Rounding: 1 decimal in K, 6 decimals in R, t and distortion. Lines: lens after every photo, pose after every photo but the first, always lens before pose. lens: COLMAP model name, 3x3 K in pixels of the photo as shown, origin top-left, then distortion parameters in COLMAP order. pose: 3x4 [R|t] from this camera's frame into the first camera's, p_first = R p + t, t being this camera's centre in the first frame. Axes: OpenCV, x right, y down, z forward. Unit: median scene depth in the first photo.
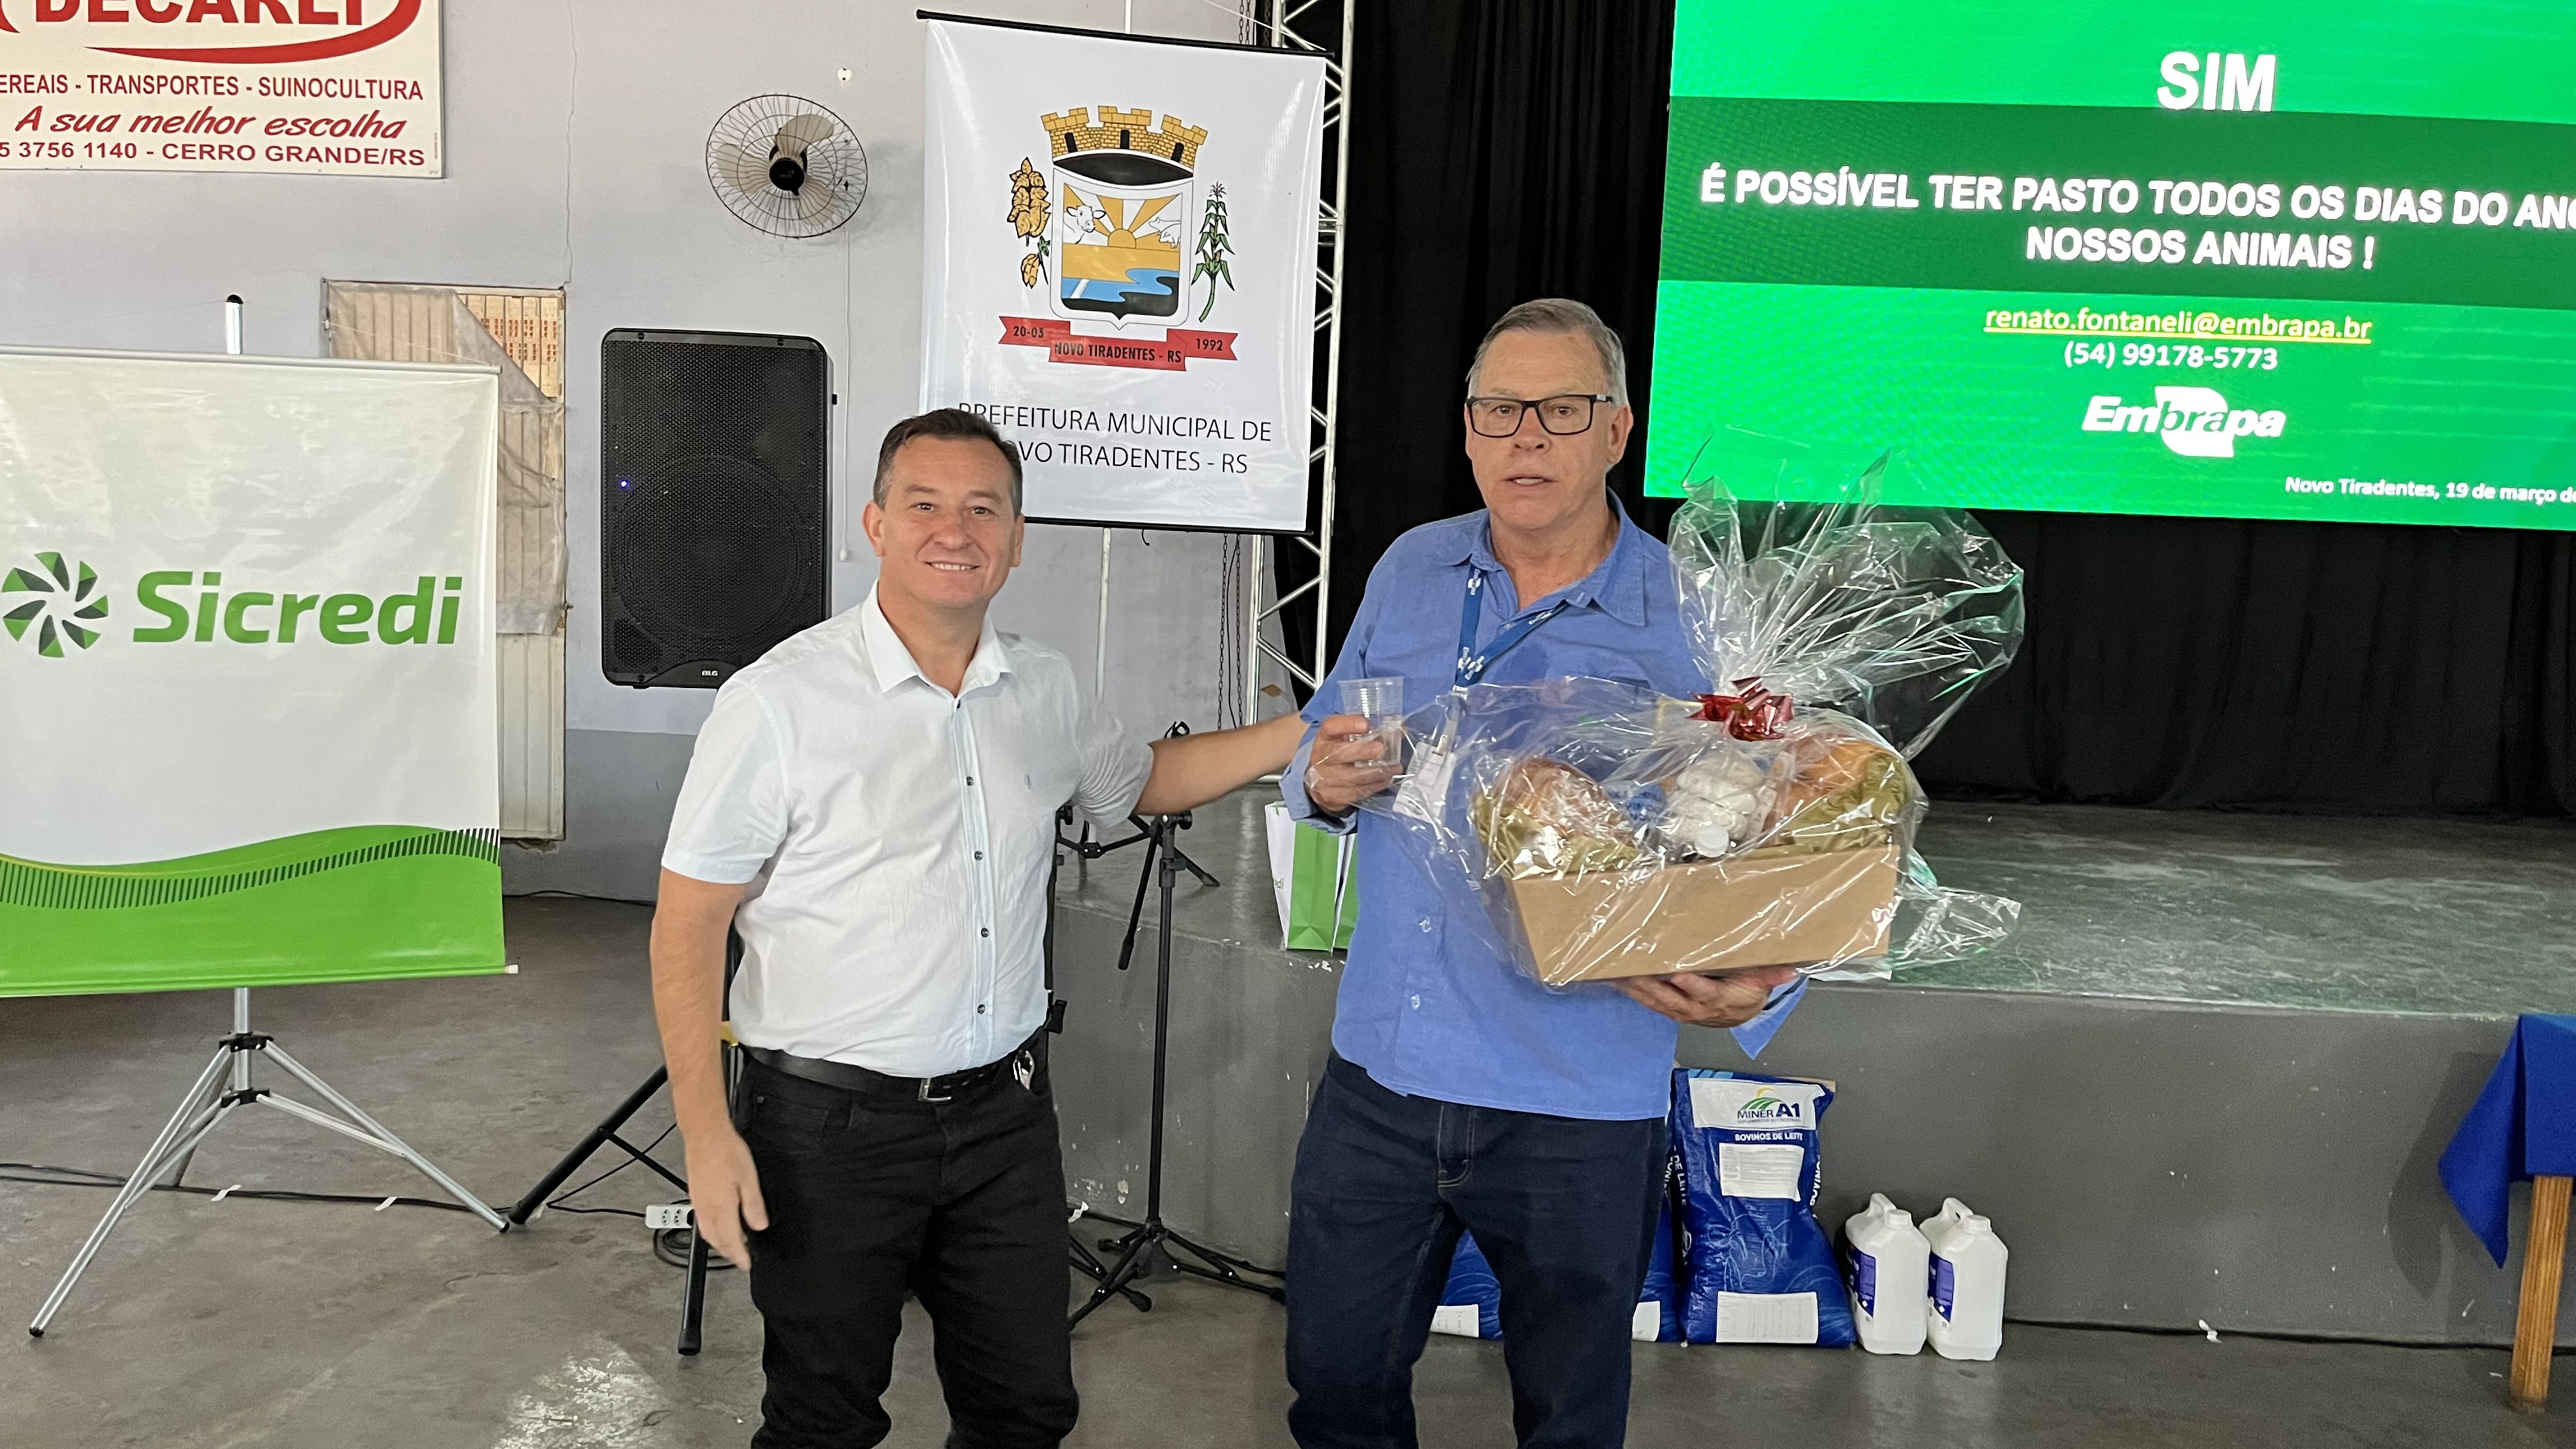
lens RADIAL K [[1954.7, 0, 1277.9], [0, 1954.7, 742.8], [0, 0, 1]] dist [0.064414, -0.084783]
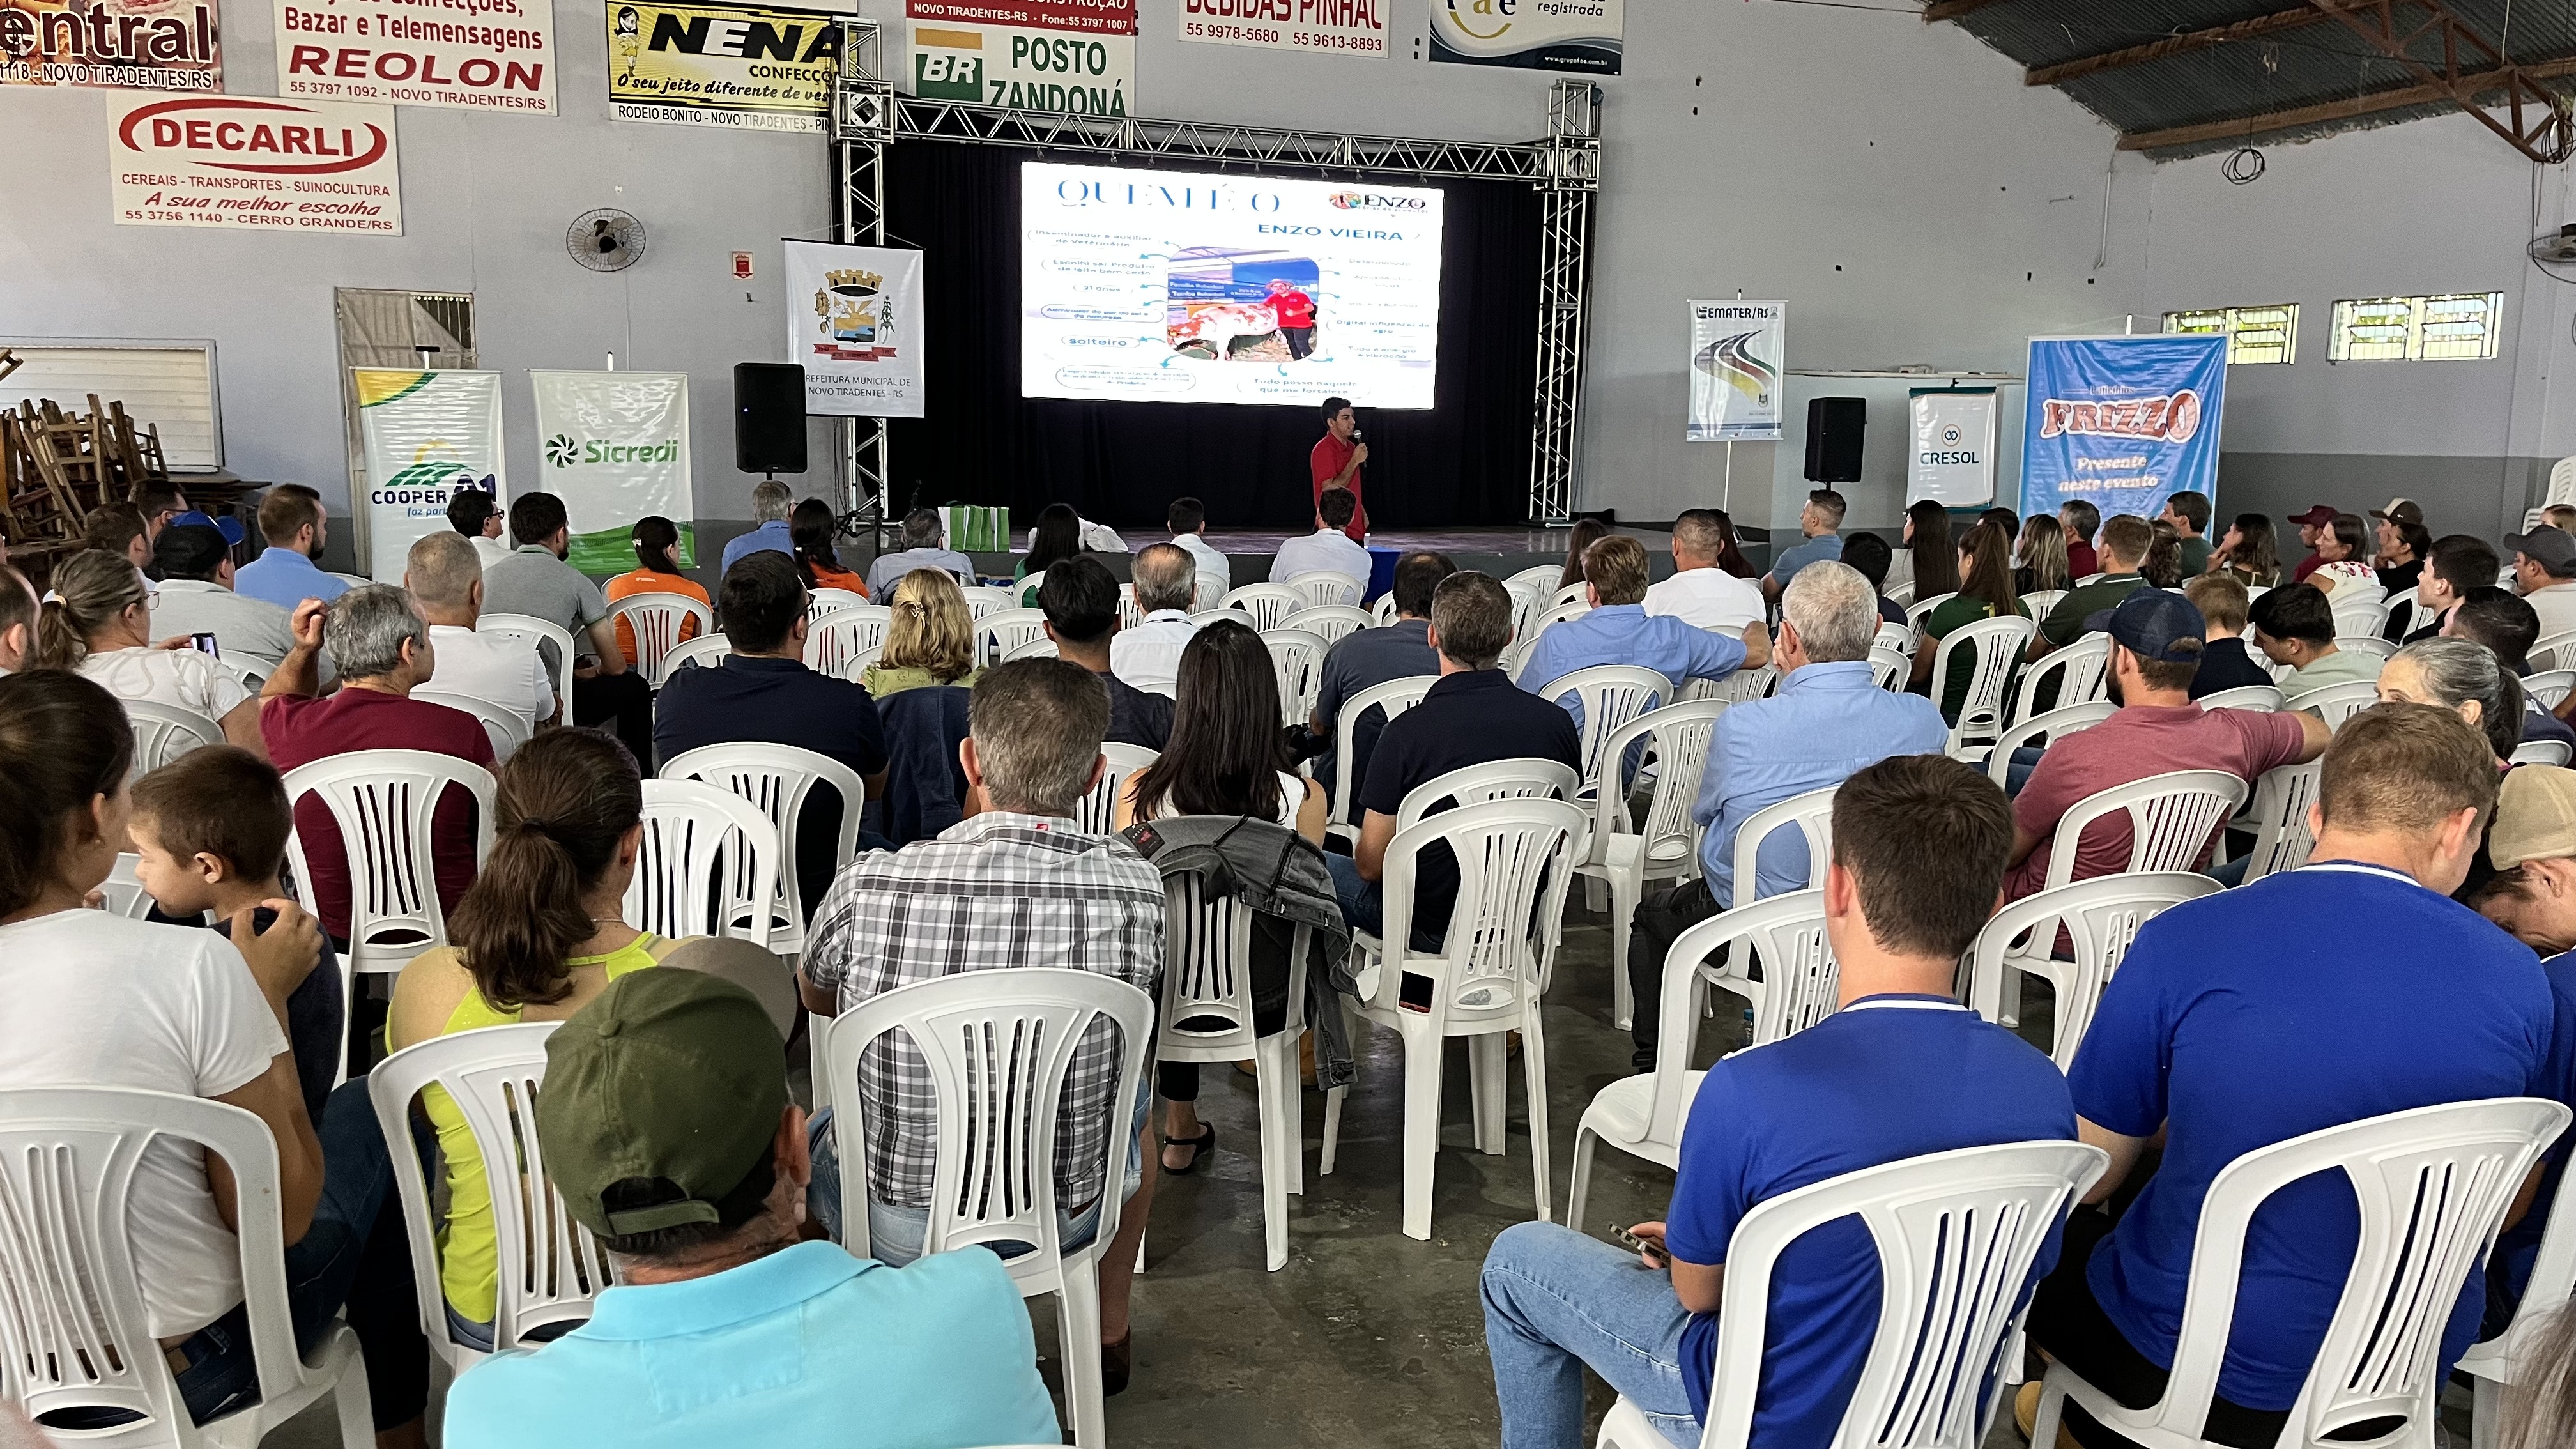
lens RADIAL K [[1954.7, 0, 1279.4], [0, 1954.7, 734.7], [0, 0, 1]] dist [0.064414, -0.084783]
pose [[0.934508, -0.074800, 0.347995, -0.541558], [0.049072, 0.995409, 0.082182, 0.145004], [-0.352544, -0.059723, 0.933887, -1.919320]]
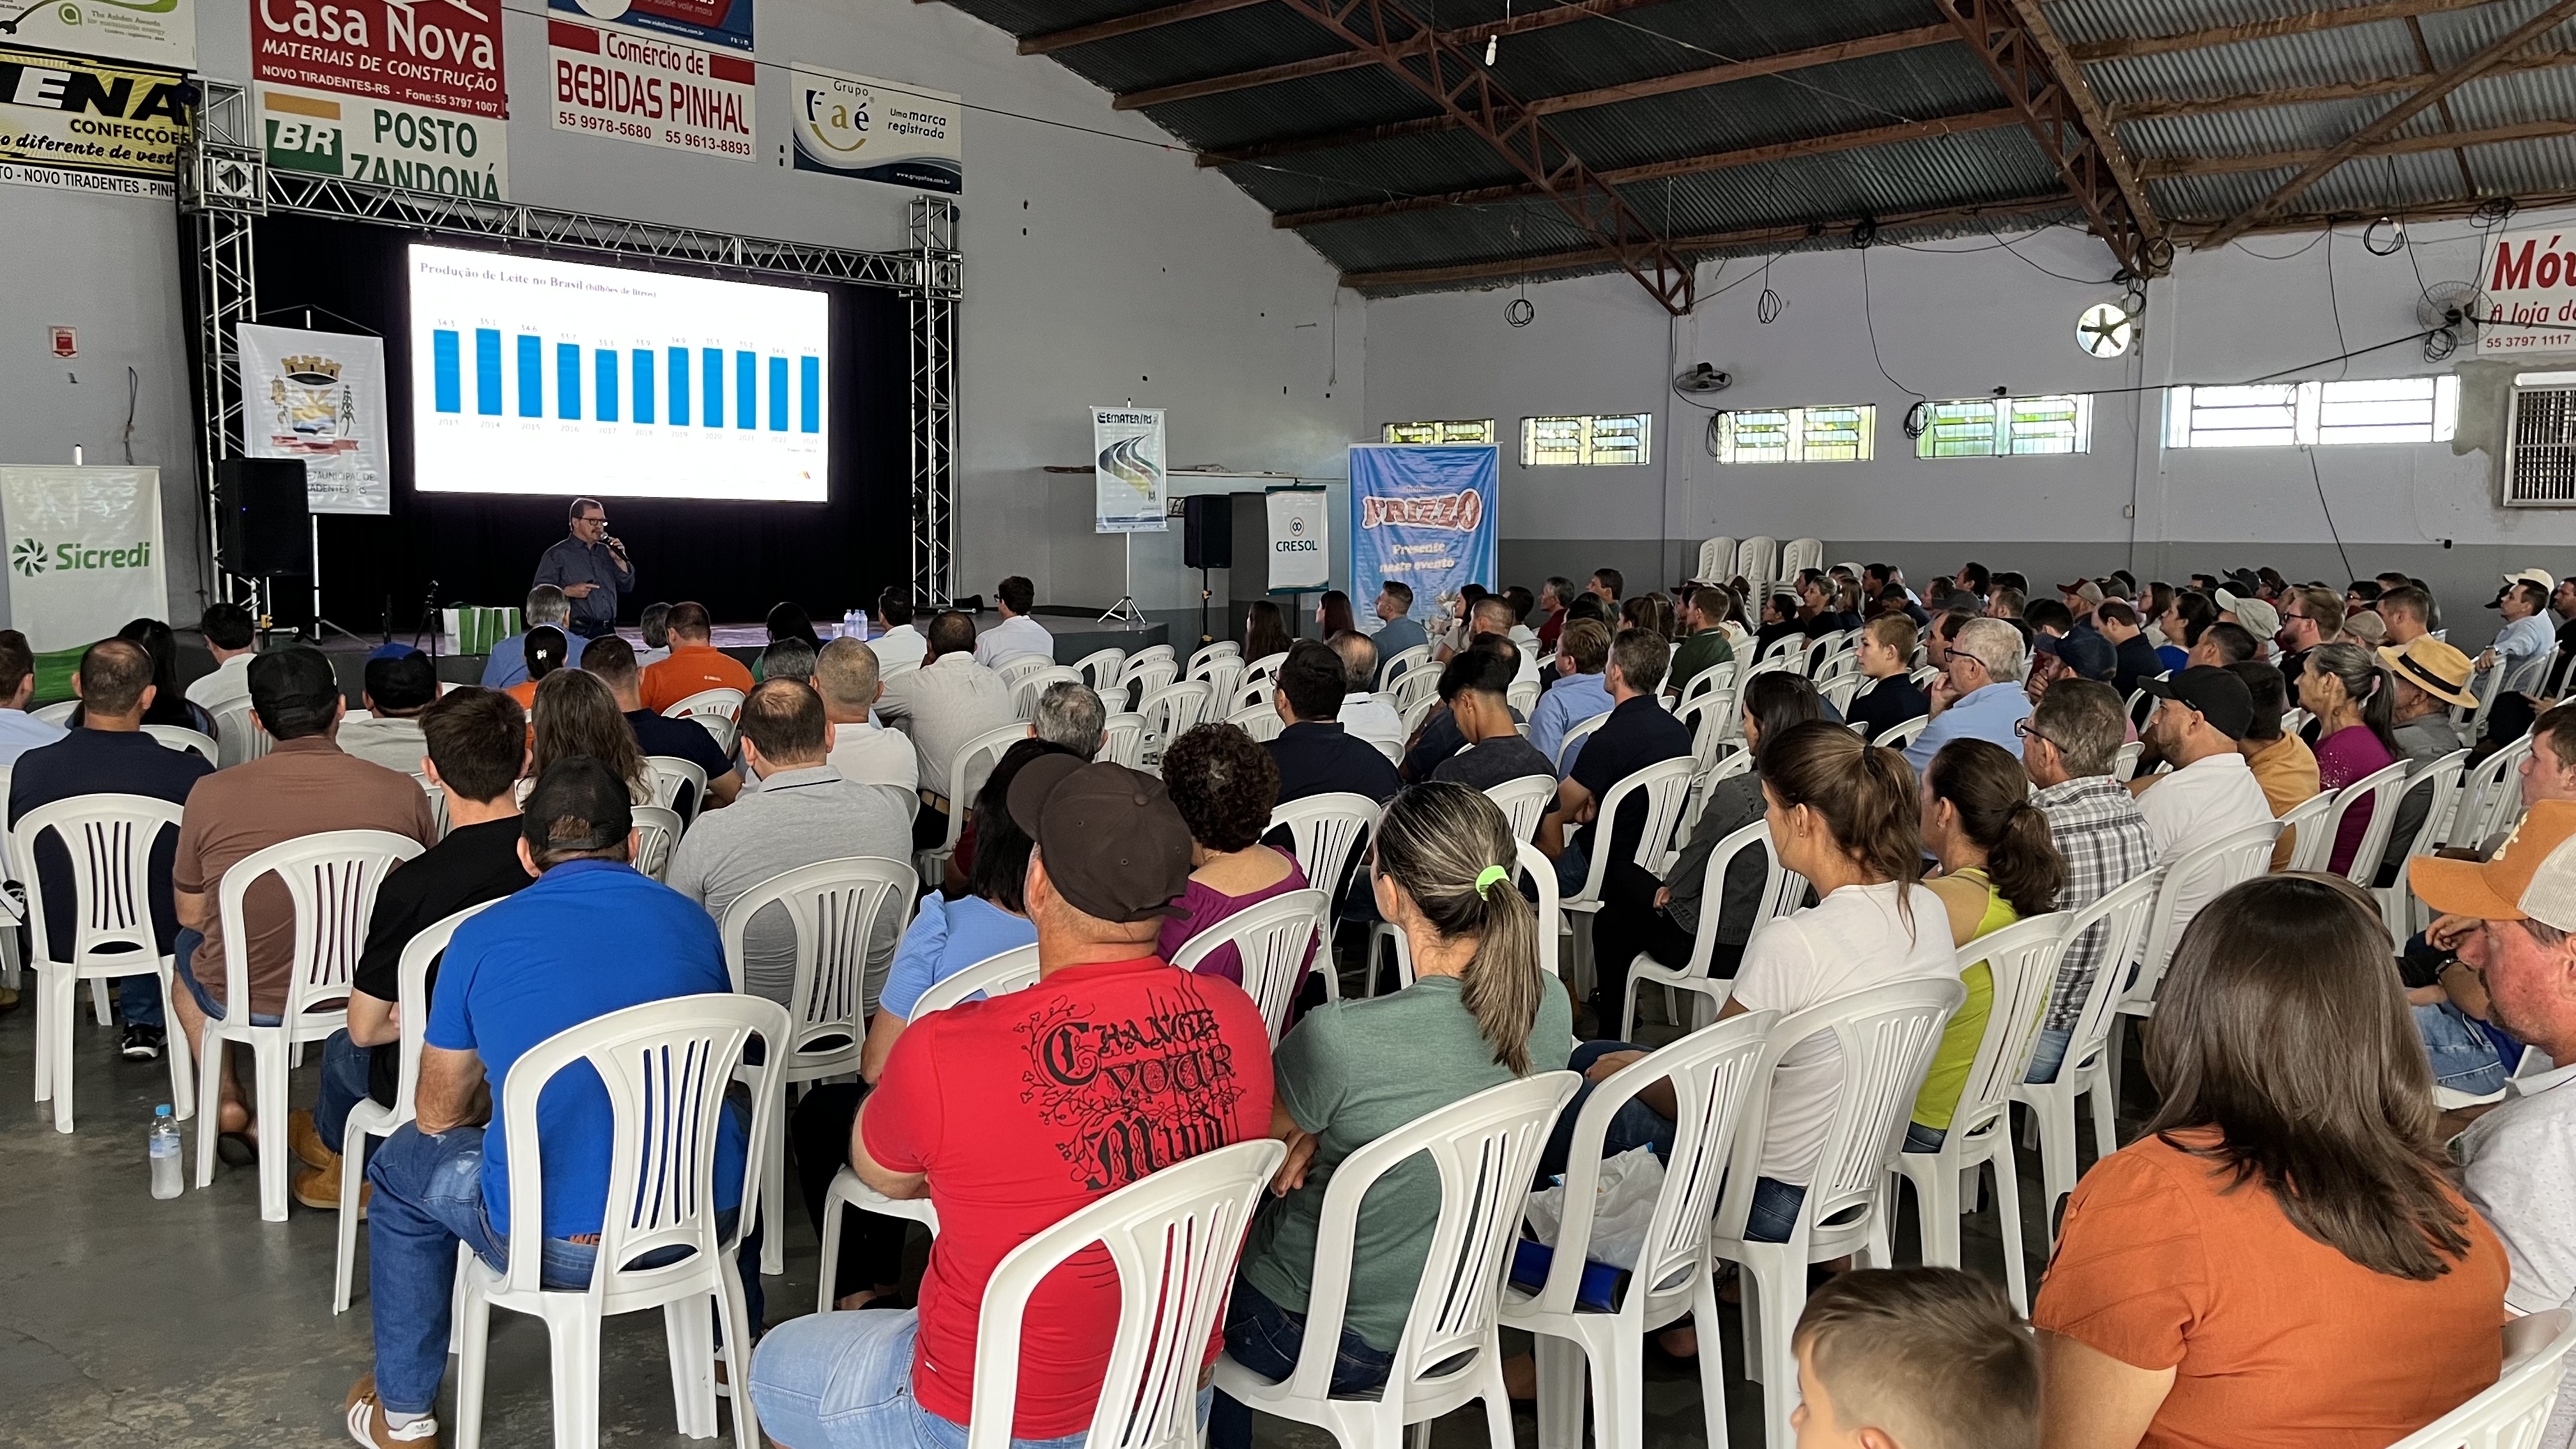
lens RADIAL K [[1954.7, 0, 1287.6], [0, 1954.7, 729.5], [0, 0, 1]] dist [0.064414, -0.084783]
pose [[0.654581, -0.107436, 0.748319, -1.245589], [0.084833, 0.994037, 0.068508, 0.102472], [-0.751217, 0.018638, 0.659792, -1.701769]]
